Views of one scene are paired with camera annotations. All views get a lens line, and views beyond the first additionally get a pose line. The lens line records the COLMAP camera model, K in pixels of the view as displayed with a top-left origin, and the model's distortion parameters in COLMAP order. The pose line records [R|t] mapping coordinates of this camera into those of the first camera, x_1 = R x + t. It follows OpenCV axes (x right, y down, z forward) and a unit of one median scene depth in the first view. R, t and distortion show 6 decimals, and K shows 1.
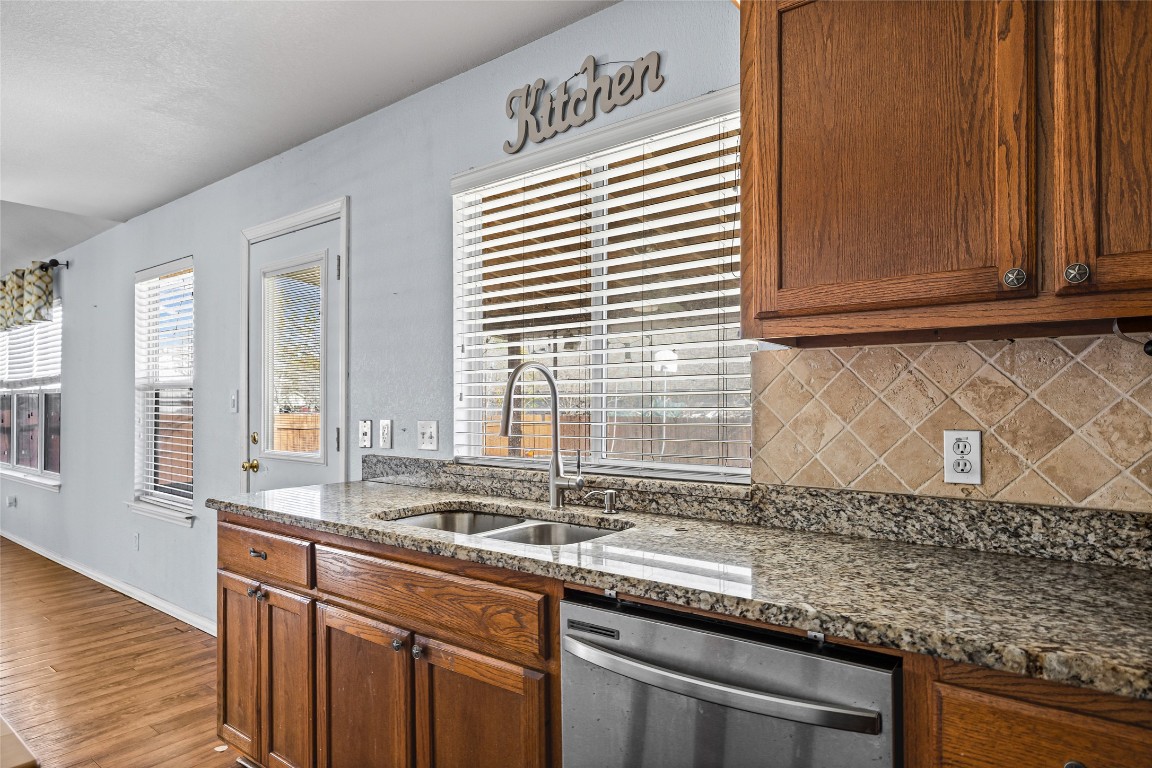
lens RADIAL K [[670.0, 0, 575.2], [0, 670.0, 393.8], [0, 0, 1]] dist [0.005945, 0.000948]
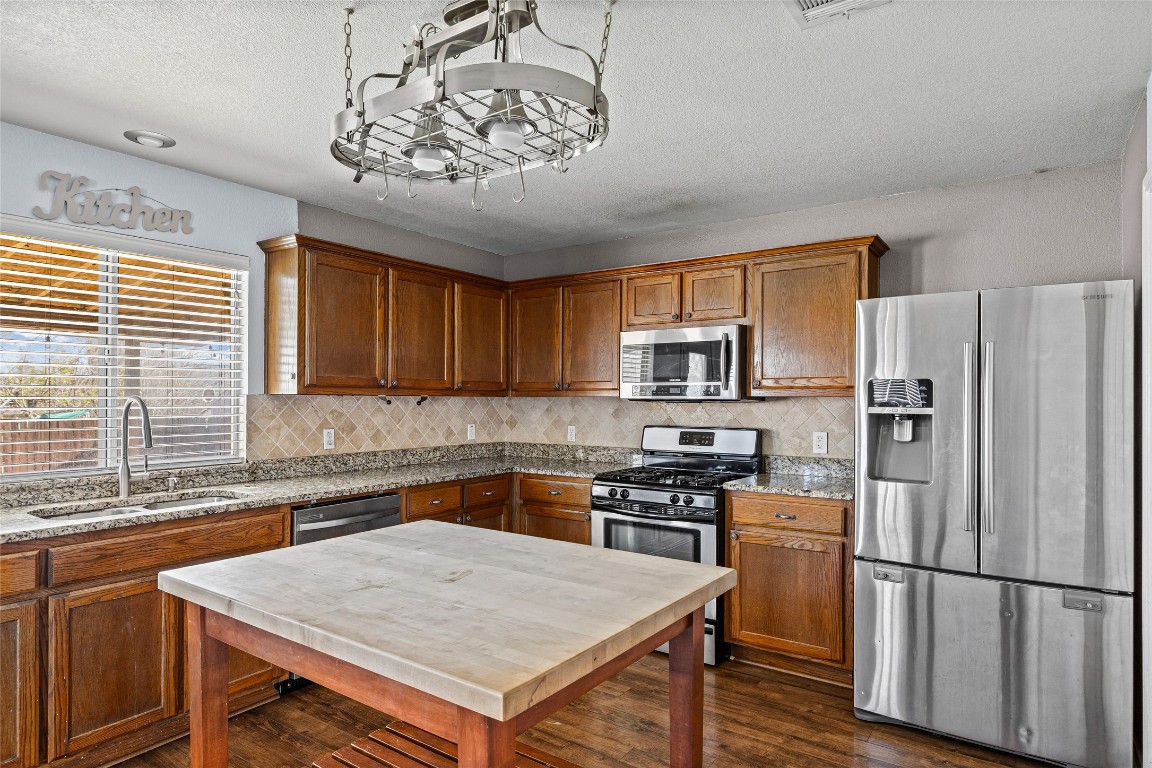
lens RADIAL K [[670.0, 0, 580.0], [0, 670.0, 391.9], [0, 0, 1]] dist [0.005945, 0.000948]
pose [[-0.052396, 0.011062, 0.998565, -1.862156], [-0.015903, 0.999803, -0.011910, -0.067226], [-0.998500, -0.016504, -0.052210, 0.129109]]
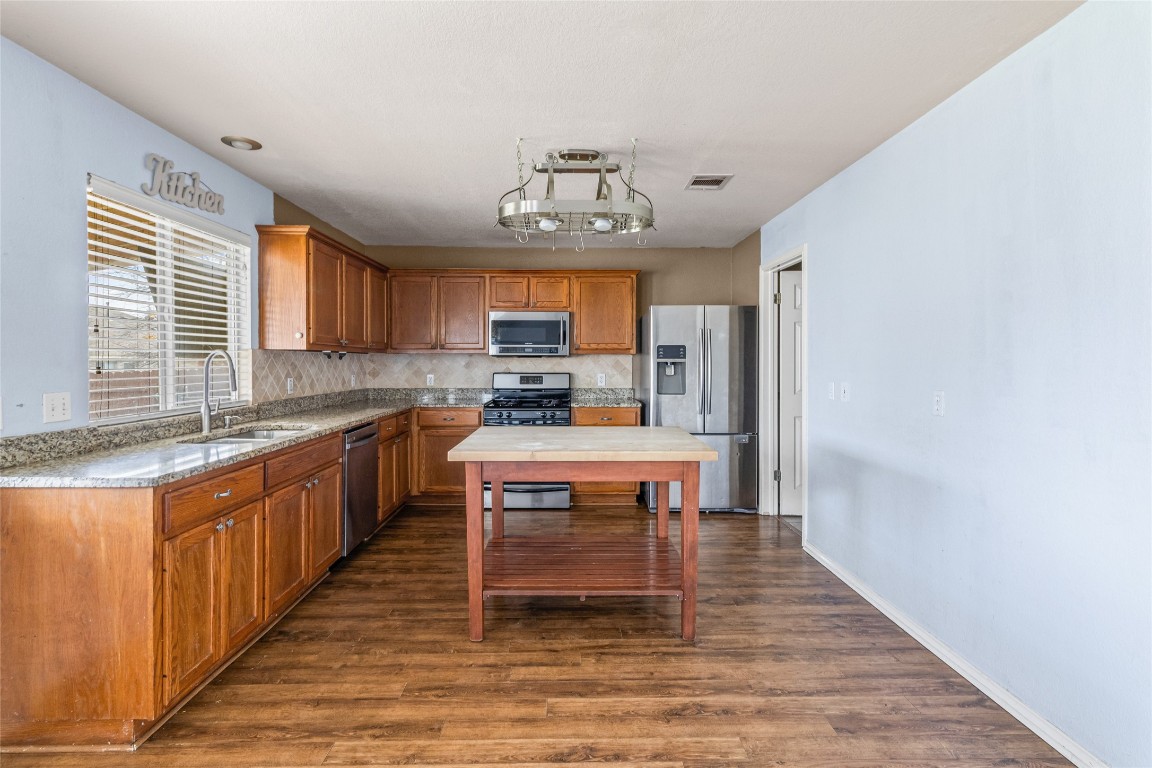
lens RADIAL K [[554.1, 0, 576.1], [0, 554.1, 360.6], [0, 0, 1]] dist [0.010954, 0.002177]
pose [[-0.629865, 0.001630, 0.776703, -2.146720], [-0.010596, 0.999887, -0.010692, -0.014326], [-0.776633, -0.014965, -0.629776, 1.430168]]
